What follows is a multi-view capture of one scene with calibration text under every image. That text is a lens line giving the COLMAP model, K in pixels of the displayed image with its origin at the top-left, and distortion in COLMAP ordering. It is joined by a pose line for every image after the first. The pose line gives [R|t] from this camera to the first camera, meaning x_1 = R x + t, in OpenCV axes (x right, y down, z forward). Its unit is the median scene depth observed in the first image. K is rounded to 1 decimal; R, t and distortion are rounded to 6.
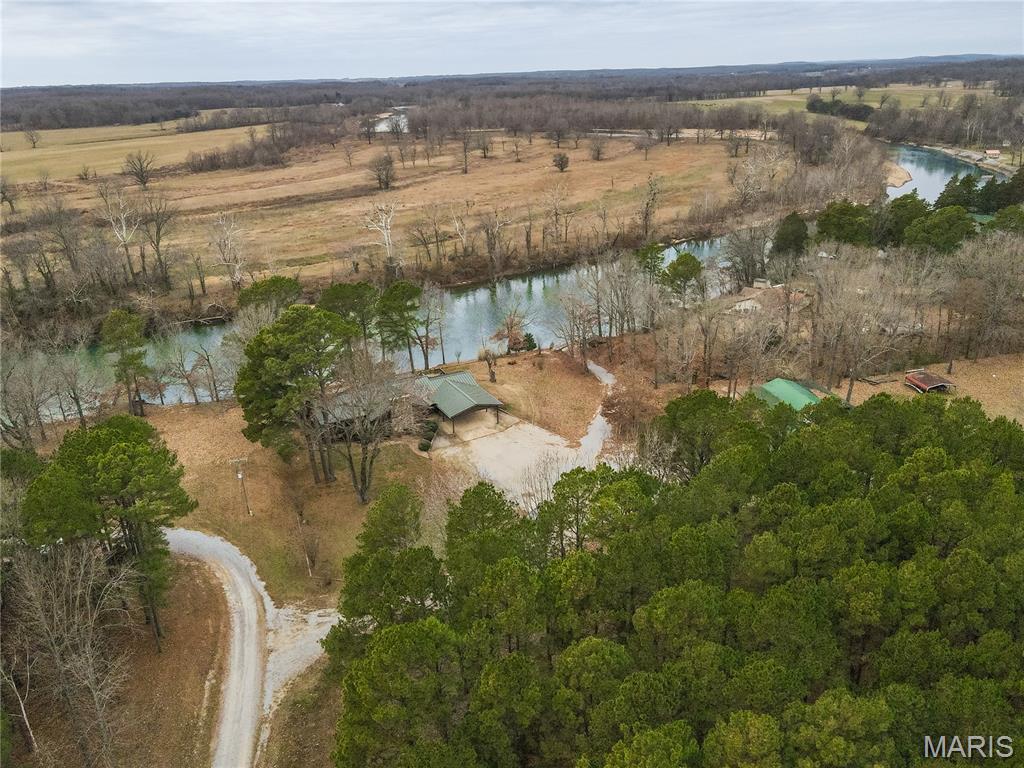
lens RADIAL K [[734.8, 0, 512.0], [0, 734.8, 384.0], [0, 0, 1]] dist [0.003028, 0.004617]
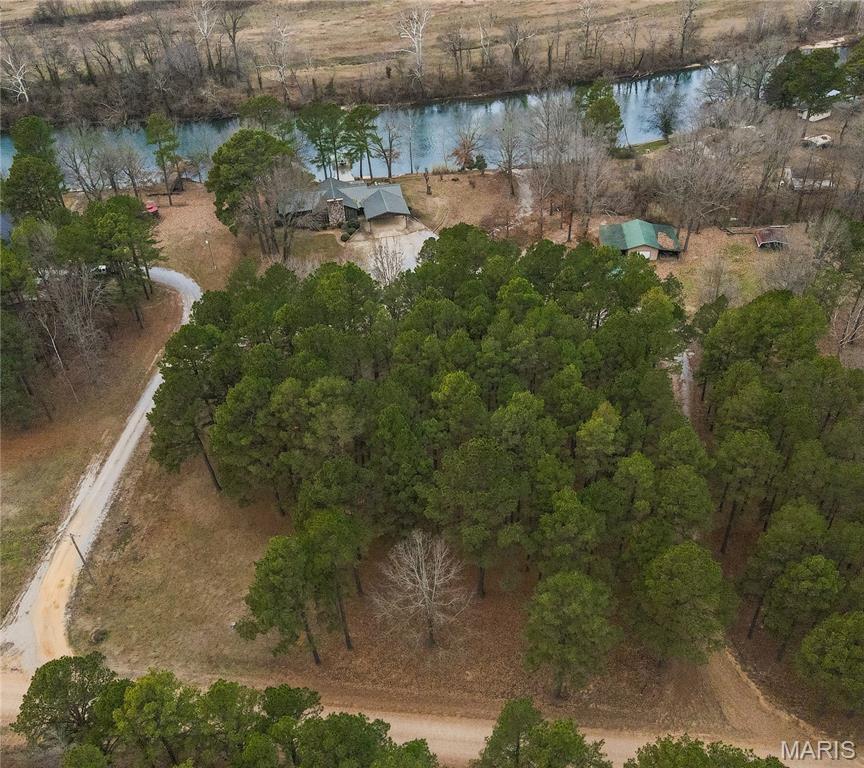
lens RADIAL K [[736.5, 0, 432.0], [0, 736.5, 384.0], [0, 0, 1]] dist [-0.073392, 0.242920]
pose [[0.956594, 0.175279, -0.232819, 0.372332], [-0.104380, 0.951976, 0.287830, -0.062812], [0.272089, -0.251035, 0.928950, -0.282504]]
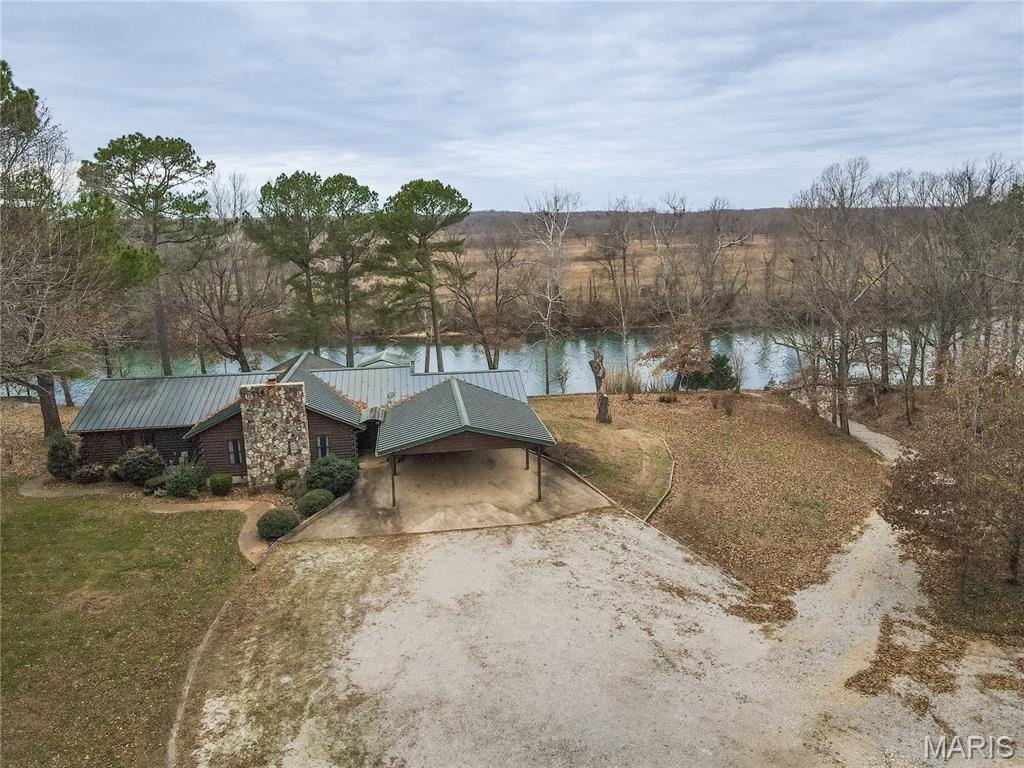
lens RADIAL K [[734.8, 0, 512.0], [0, 734.8, 384.0], [0, 0, 1]] dist [0.003028, 0.004617]
pose [[0.937081, 0.084987, -0.338611, 0.076140], [-0.141148, 0.979339, -0.144815, 0.050225], [0.319307, 0.183498, 0.929716, 0.656734]]
